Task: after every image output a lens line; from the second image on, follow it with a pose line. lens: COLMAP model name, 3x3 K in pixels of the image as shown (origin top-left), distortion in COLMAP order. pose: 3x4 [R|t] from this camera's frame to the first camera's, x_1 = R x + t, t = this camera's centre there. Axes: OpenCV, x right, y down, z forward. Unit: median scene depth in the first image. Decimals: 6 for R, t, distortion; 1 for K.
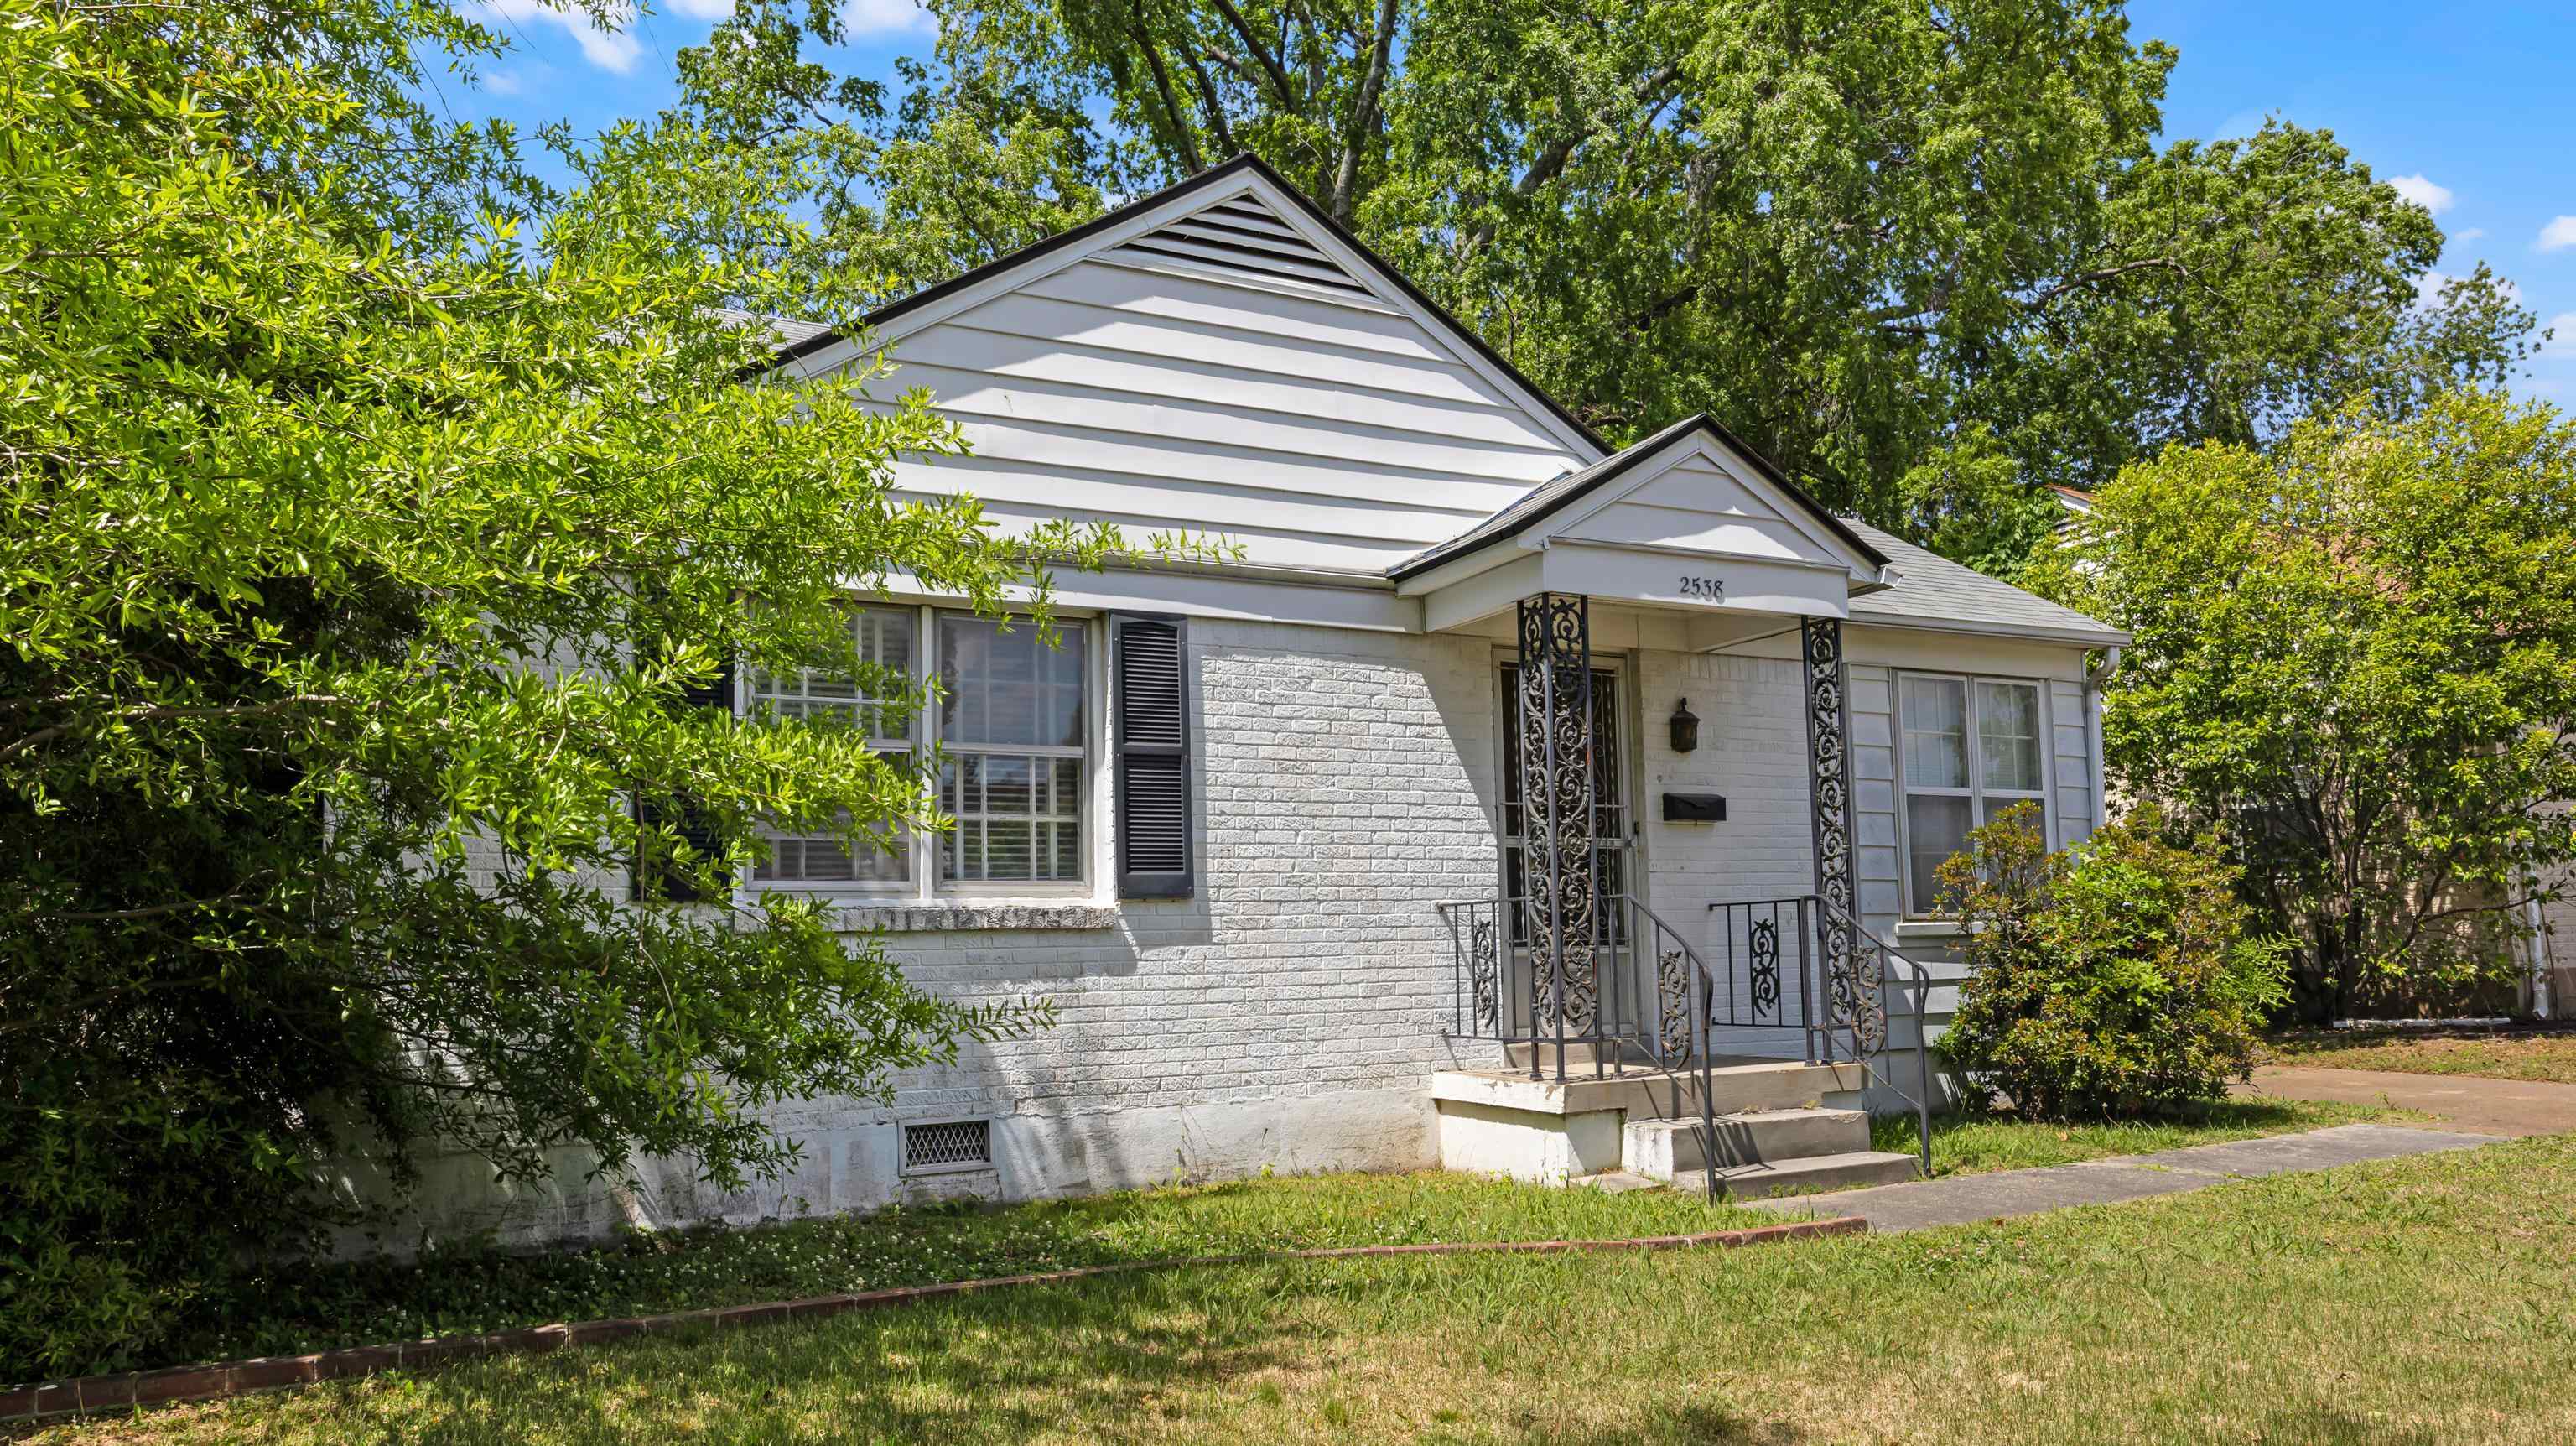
lens RADIAL K [[1654.7, 0, 1288.0], [0, 1654.7, 723.0], [0, 0, 1]] dist [-0.001094, 0.000124]
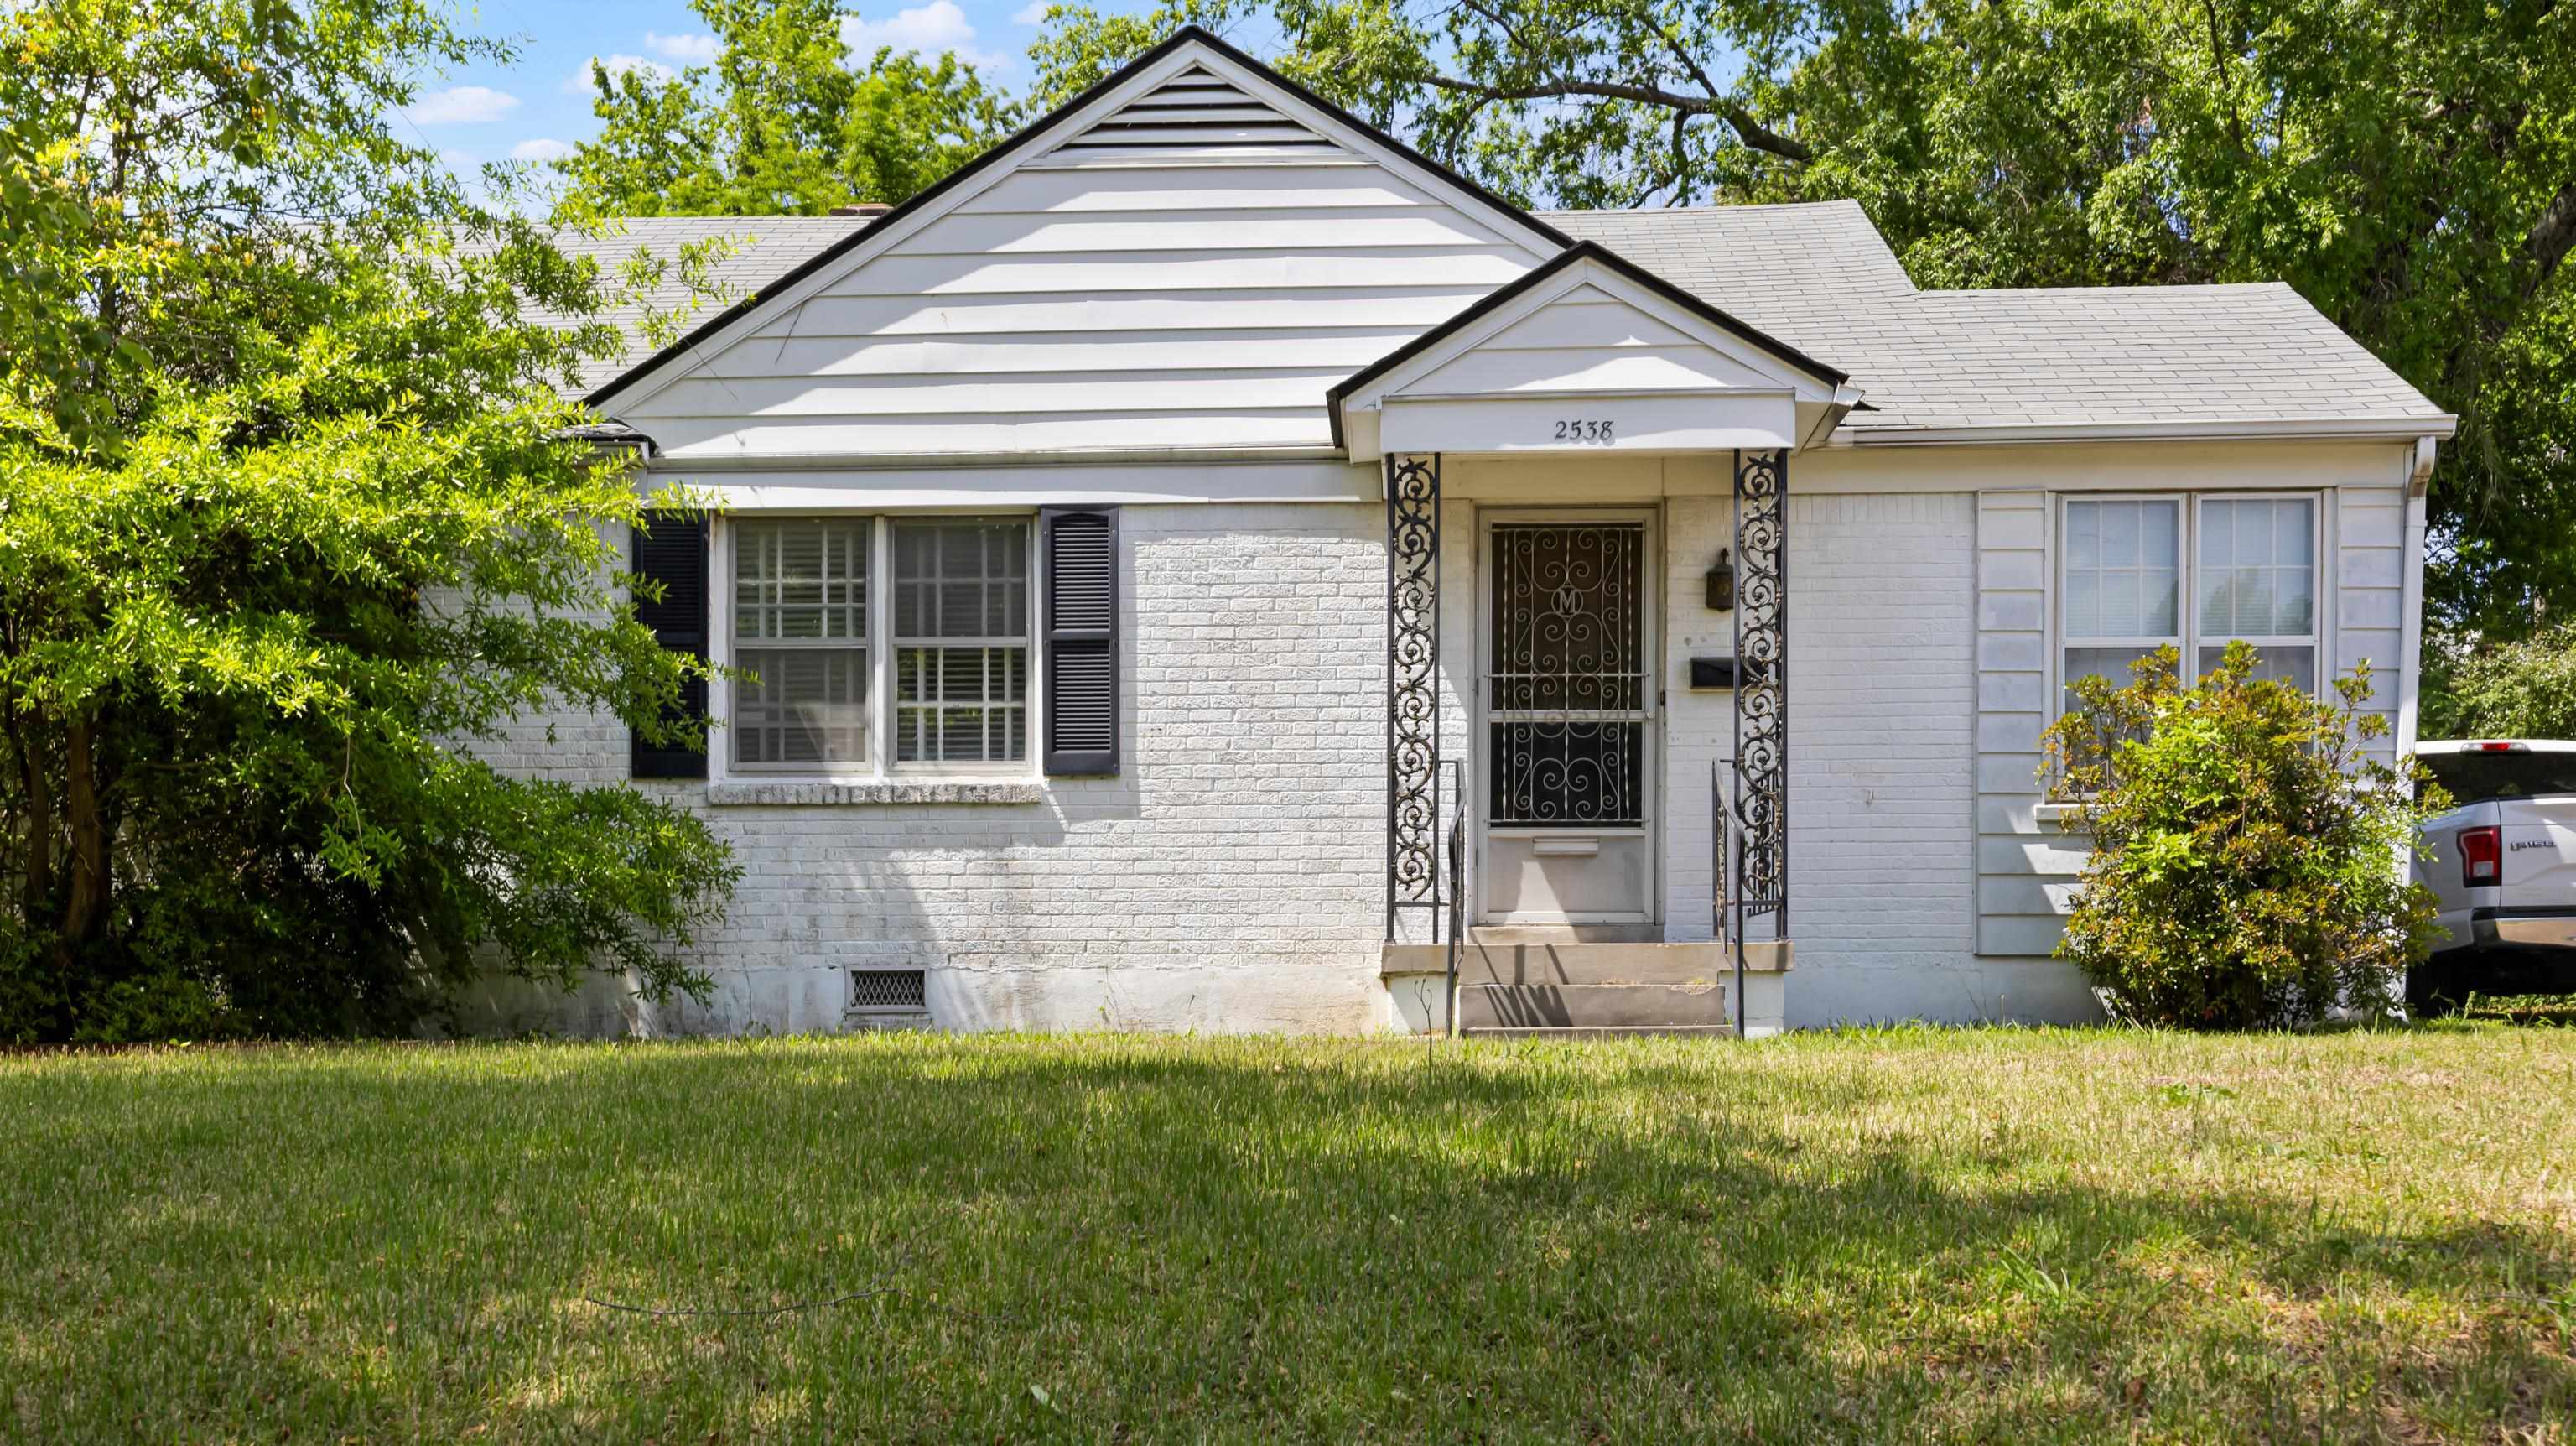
lens RADIAL K [[2546.5, 0, 1281.8], [0, 2546.5, 842.6], [0, 0, 1]] dist [-0.003738, 0.009728]
pose [[0.870092, -0.012487, -0.492732, 0.818107], [0.049421, 0.996851, 0.062007, 0.052858], [0.490406, -0.078303, 0.867969, -0.350750]]
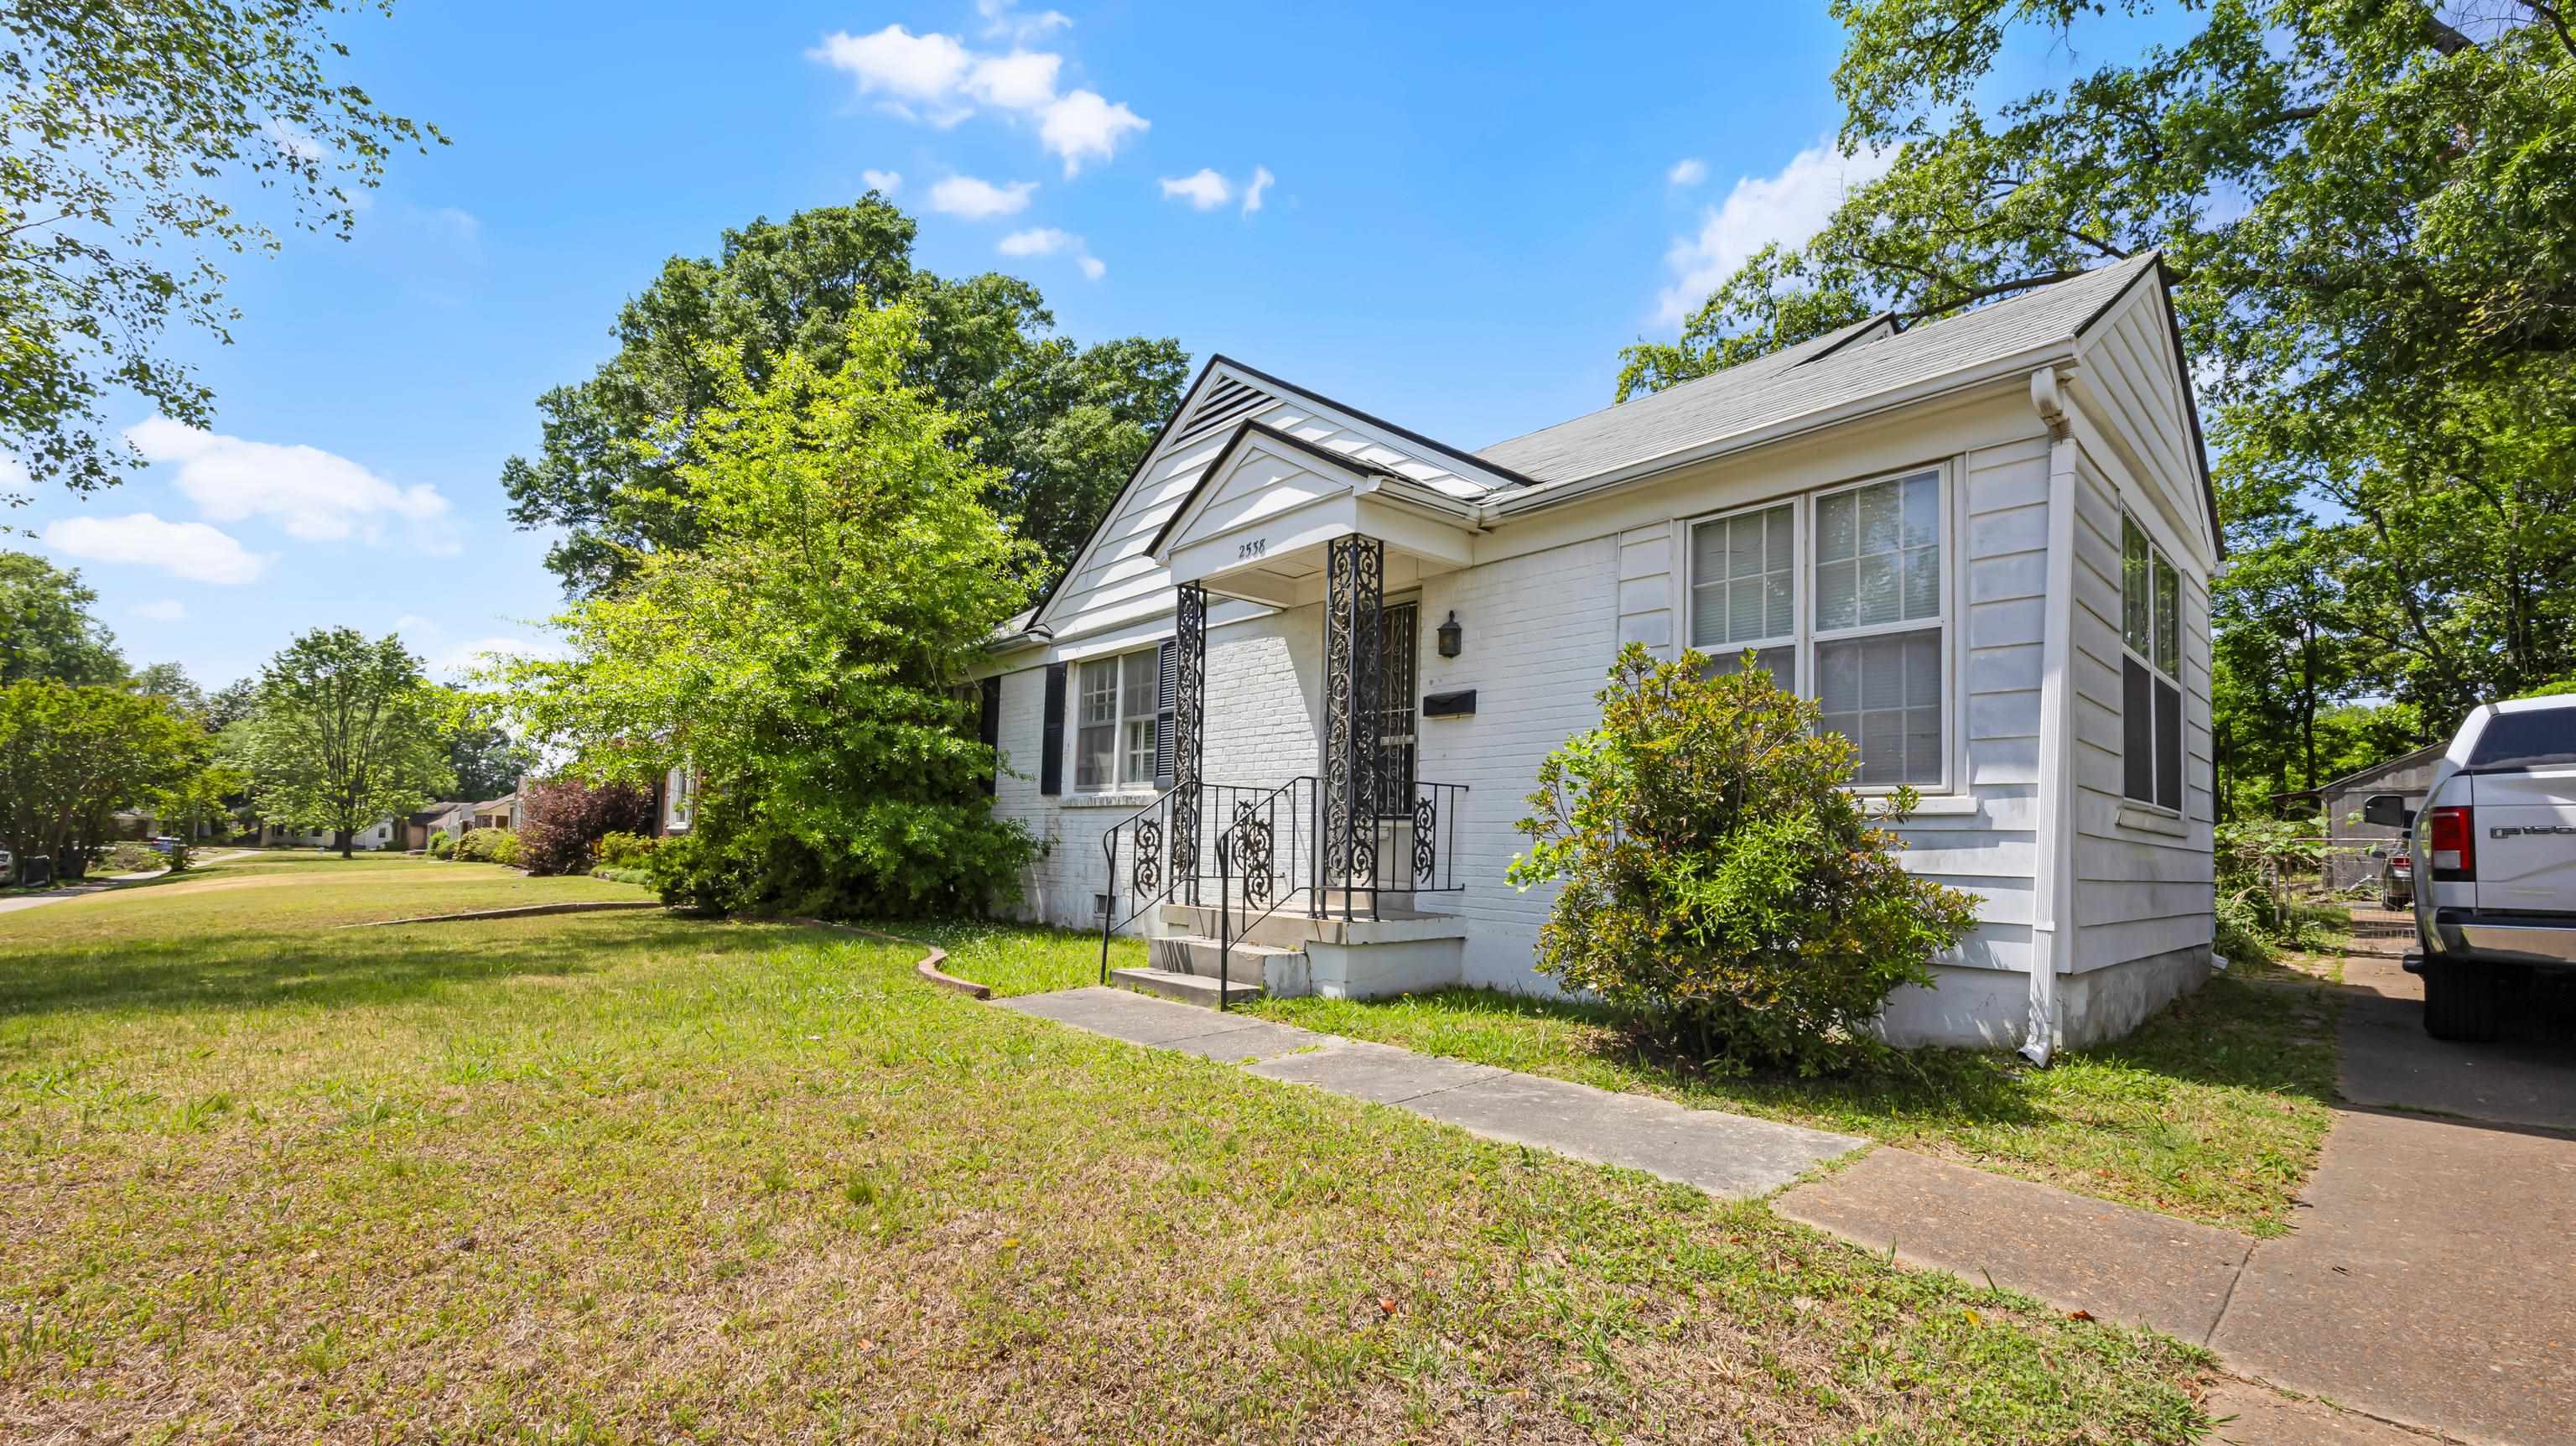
lens RADIAL K [[1029.2, 0, 1288.0], [0, 1029.2, 723.0], [0, 0, 1]] dist [-0.007040, -0.000033]
pose [[0.265282, -0.081422, -0.960727, 1.055602], [0.106150, 0.992837, -0.054833, 0.107115], [0.958310, -0.087435, 0.272025, 0.802481]]
